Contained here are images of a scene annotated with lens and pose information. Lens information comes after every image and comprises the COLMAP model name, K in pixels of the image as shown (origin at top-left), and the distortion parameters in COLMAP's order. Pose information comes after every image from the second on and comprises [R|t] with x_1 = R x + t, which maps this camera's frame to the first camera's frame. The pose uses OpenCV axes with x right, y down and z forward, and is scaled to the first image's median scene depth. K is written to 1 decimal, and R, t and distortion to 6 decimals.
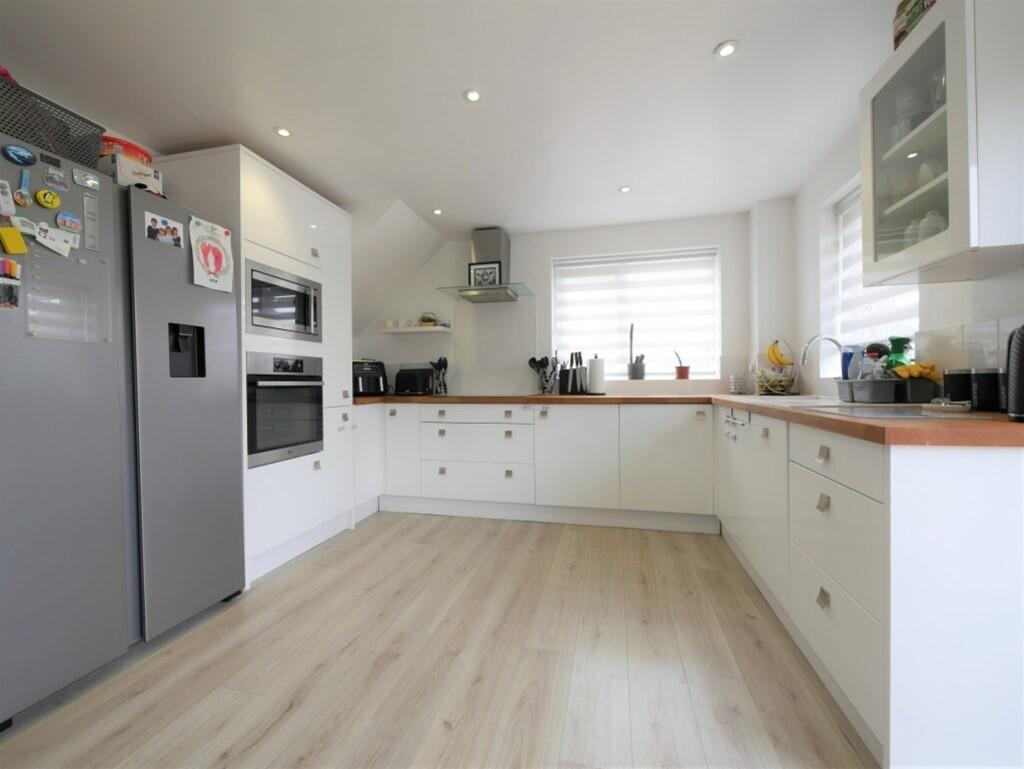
lens RADIAL K [[434.9, 0, 505.7], [0, 434.9, 387.7], [0, 0, 1]] dist [-0.001938, -0.000918]
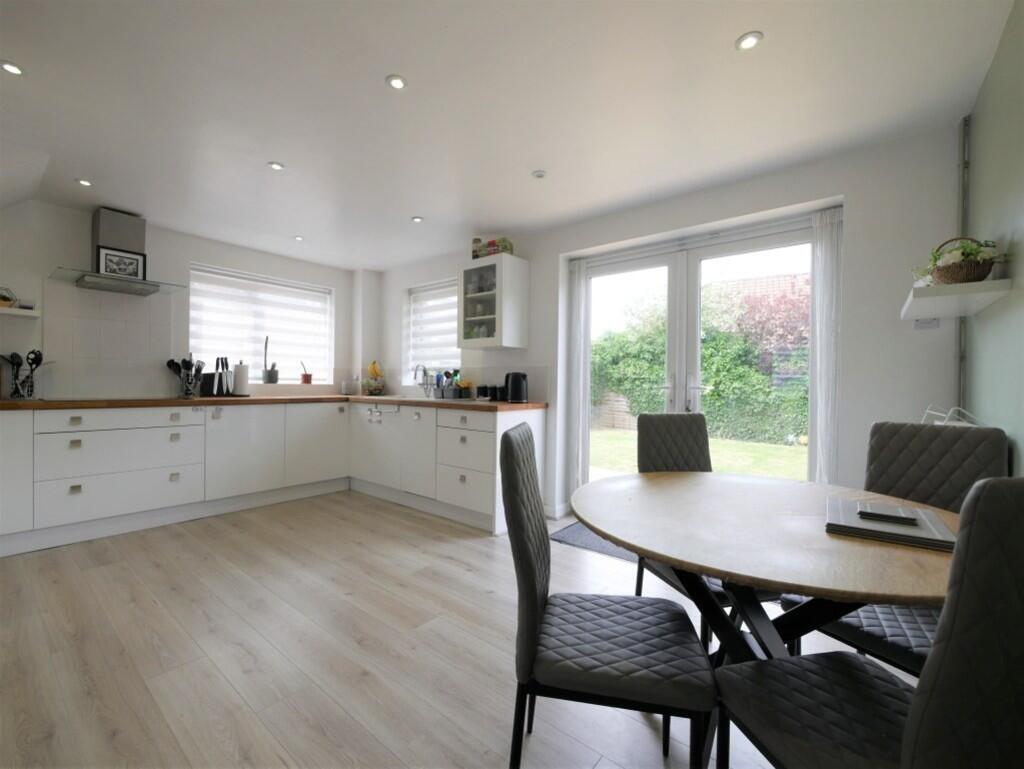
lens RADIAL K [[434.9, 0, 508.0], [0, 434.9, 386.6], [0, 0, 1]] dist [-0.001938, -0.000918]
pose [[0.416256, 0.009671, 0.909196, -0.525941], [-0.006880, 0.999948, -0.007487, -0.005442], [-0.909221, -0.003139, 0.416301, -0.093983]]
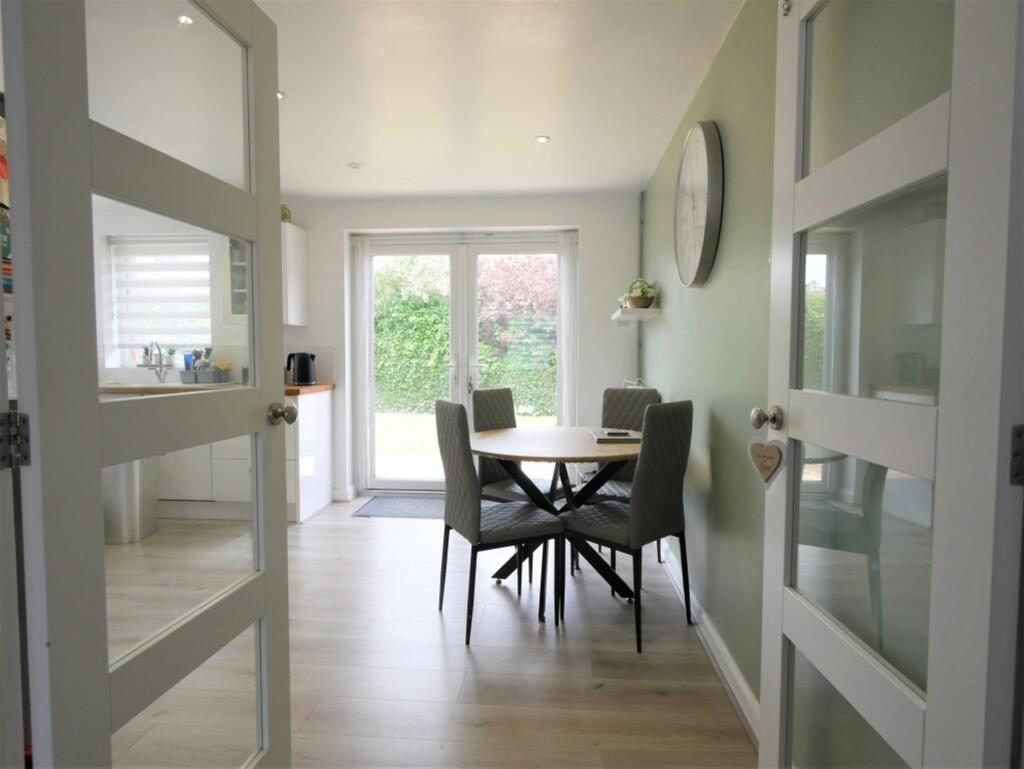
lens RADIAL K [[588.5, 0, 513.8], [0, 588.5, 392.1], [0, 0, 1]] dist [-0.001370, -0.000892]
pose [[-0.179367, -0.053696, 0.982316, -0.930064], [0.010455, 0.998349, 0.056482, -0.027502], [-0.983727, 0.020401, -0.178509, 0.082533]]
